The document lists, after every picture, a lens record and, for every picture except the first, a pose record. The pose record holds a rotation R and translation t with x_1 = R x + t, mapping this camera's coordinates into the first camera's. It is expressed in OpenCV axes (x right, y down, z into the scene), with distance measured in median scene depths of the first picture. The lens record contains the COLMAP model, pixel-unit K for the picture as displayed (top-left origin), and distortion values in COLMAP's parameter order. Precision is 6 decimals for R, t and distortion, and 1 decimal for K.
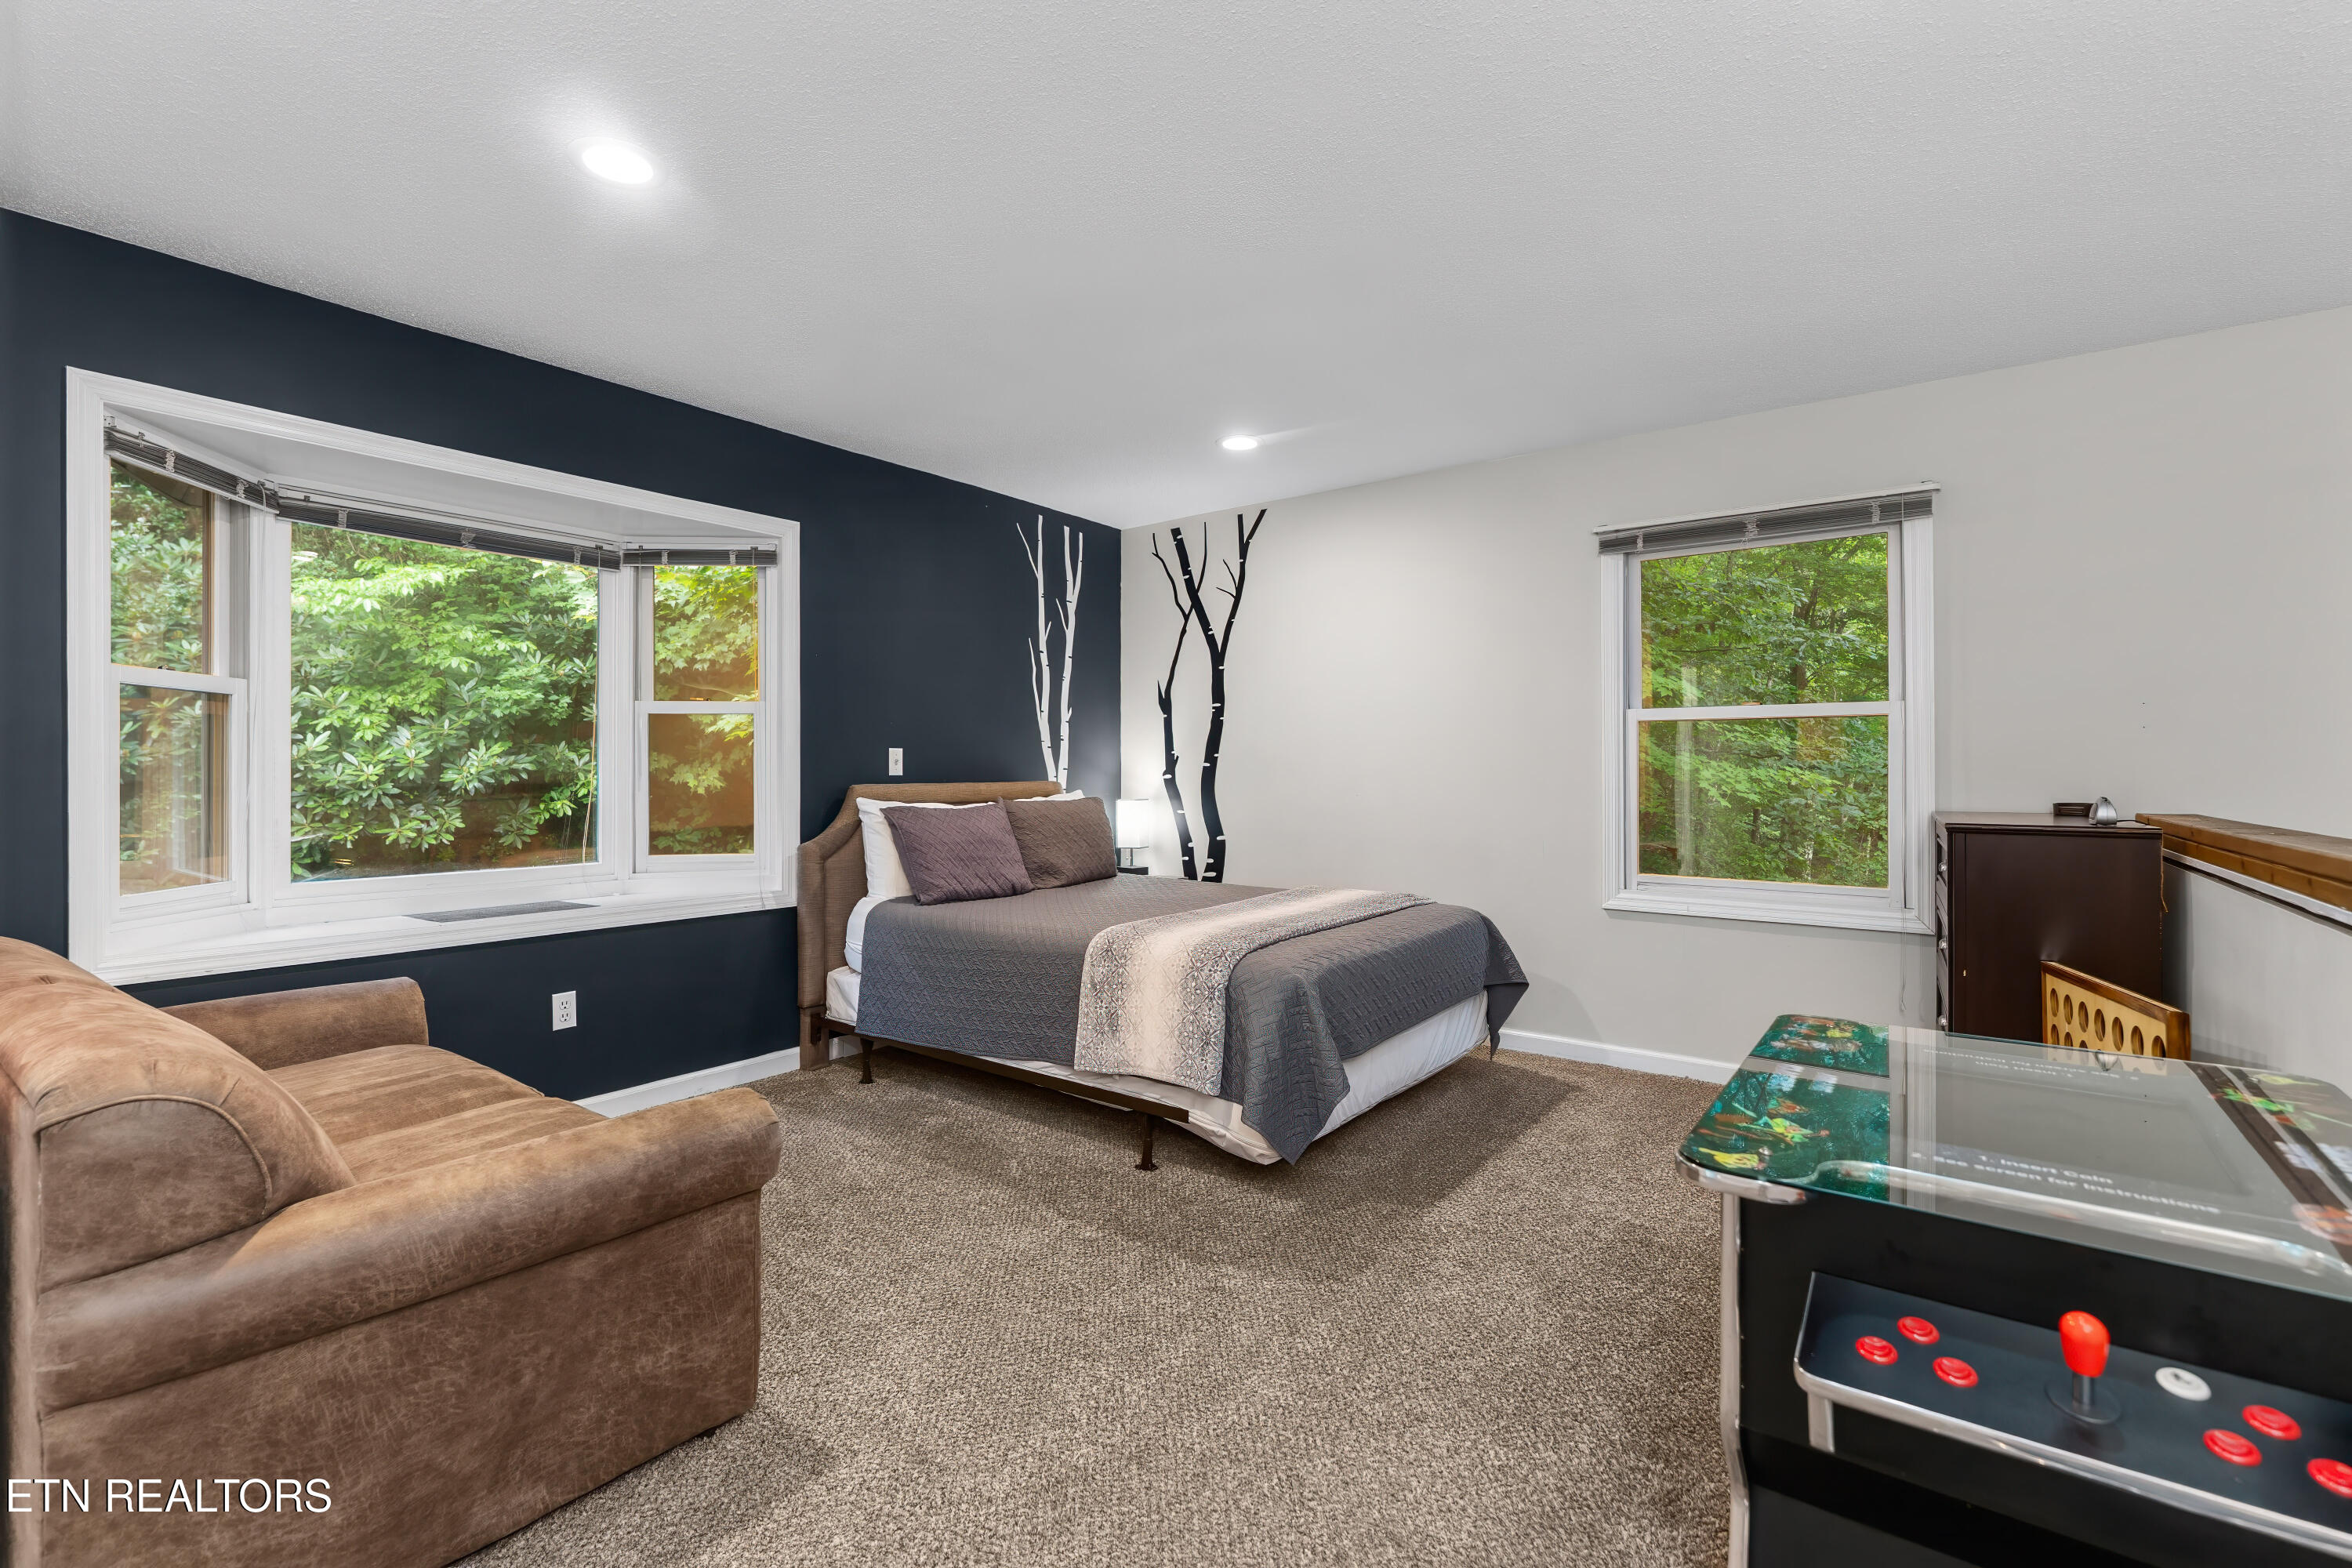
lens RADIAL K [[1024.2, 0, 1171.4], [0, 1024.2, 765.0], [0, 0, 1]] dist [-0.000830, -0.000653]
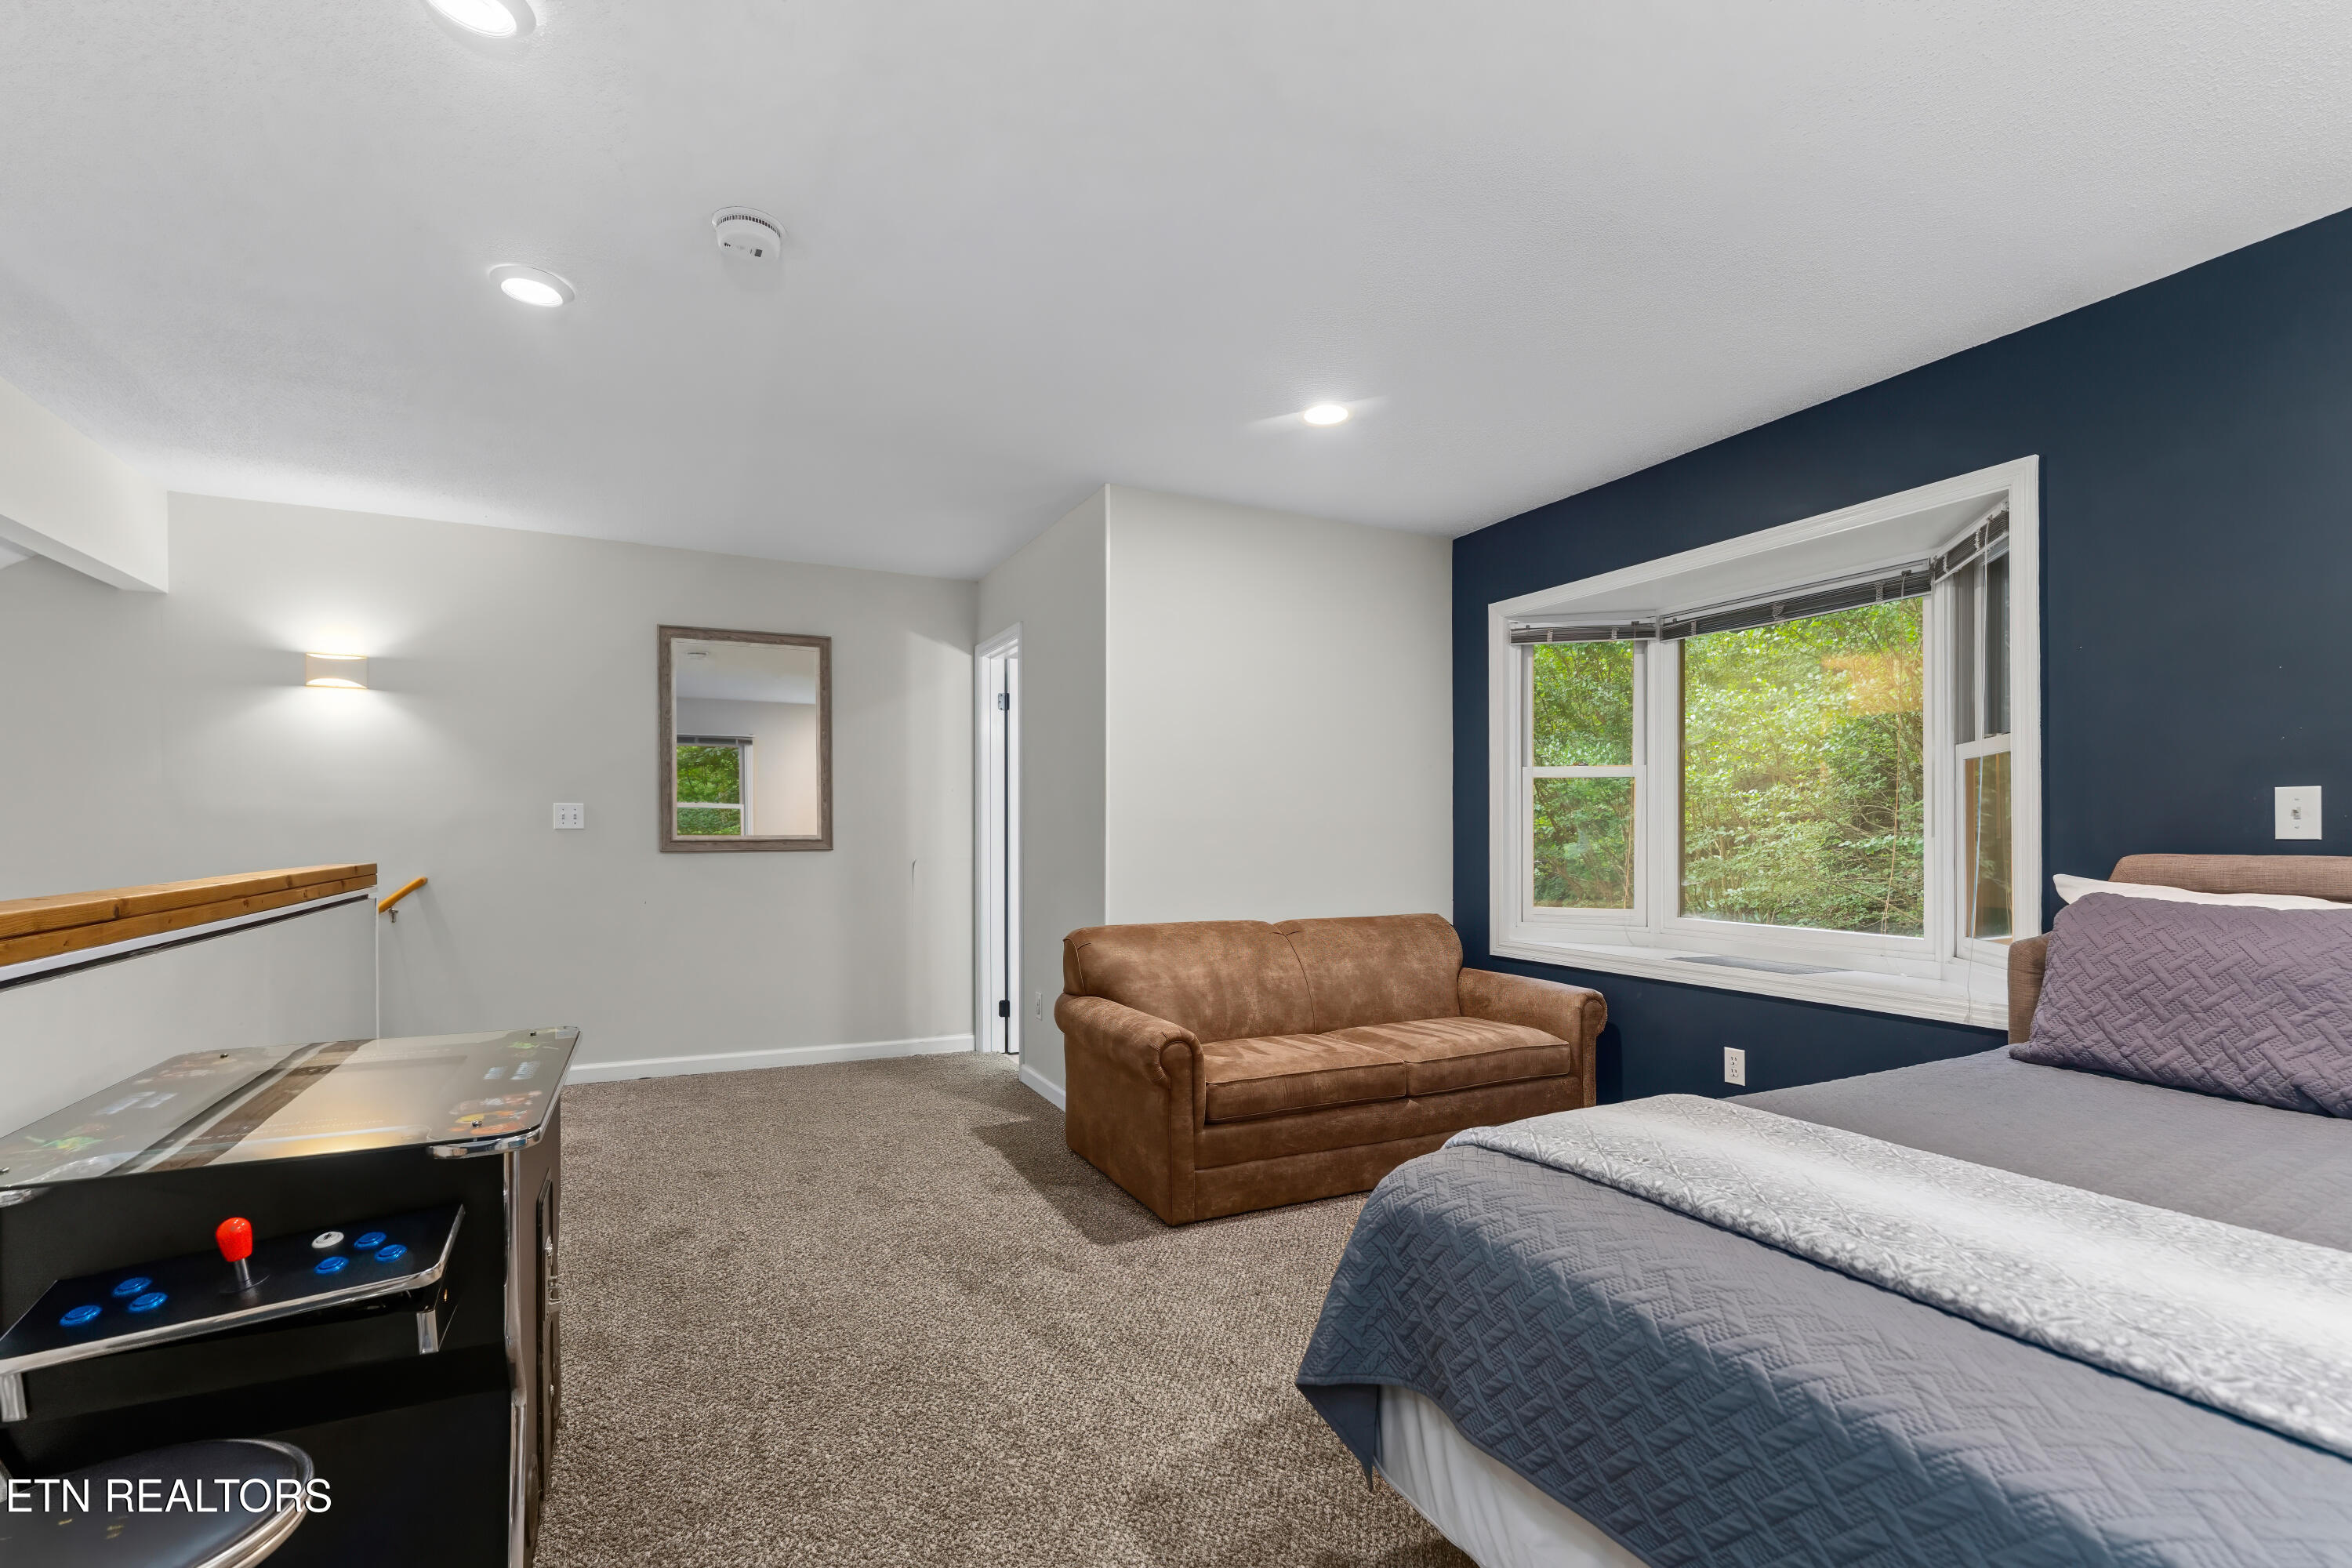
lens RADIAL K [[1075.4, 0, 1173.8], [0, 1075.4, 822.4], [0, 0, 1]] dist [-0.000448, -0.000172]
pose [[-0.448637, -0.000666, -0.893714, 0.510316], [0.004965, 0.999982, -0.003238, 0.000839], [0.893700, -0.005890, -0.448626, 0.819270]]
